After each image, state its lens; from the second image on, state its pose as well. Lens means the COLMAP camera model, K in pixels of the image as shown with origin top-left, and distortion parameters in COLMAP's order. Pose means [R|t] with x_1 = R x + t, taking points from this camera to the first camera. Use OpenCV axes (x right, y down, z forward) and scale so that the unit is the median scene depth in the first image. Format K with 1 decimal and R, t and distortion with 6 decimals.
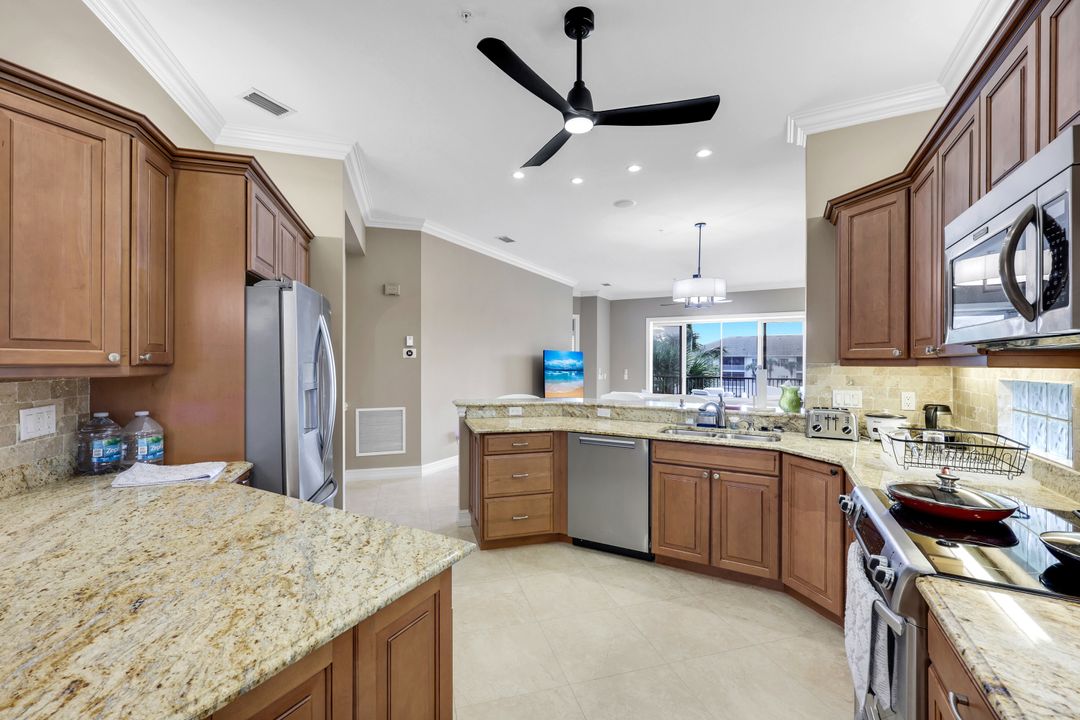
lens RADIAL K [[443.0, 0, 522.4], [0, 443.0, 363.9], [0, 0, 1]] dist [-0.000699, -0.000028]
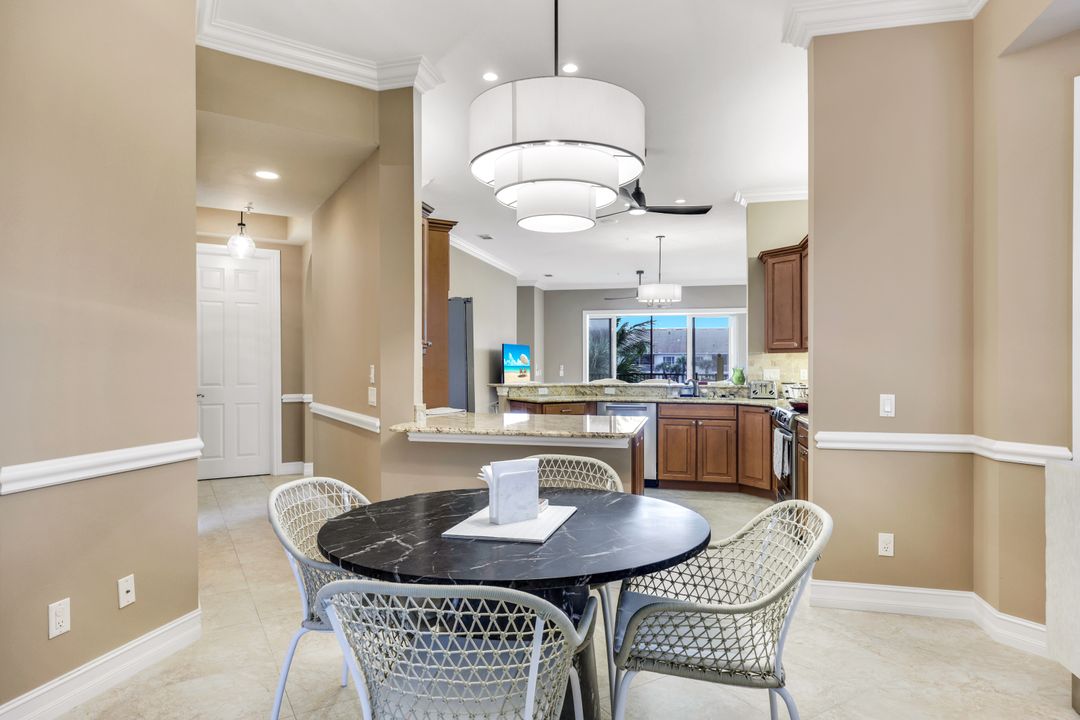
lens RADIAL K [[562.8, 0, 547.2], [0, 562.8, 358.7], [0, 0, 1]] dist [0.003065, 0.000108]
pose [[0.965838, -0.000919, 0.259145, -0.578465], [0.002691, 0.999975, -0.006484, 0.034705], [-0.259133, 0.006960, 0.965817, -0.757495]]
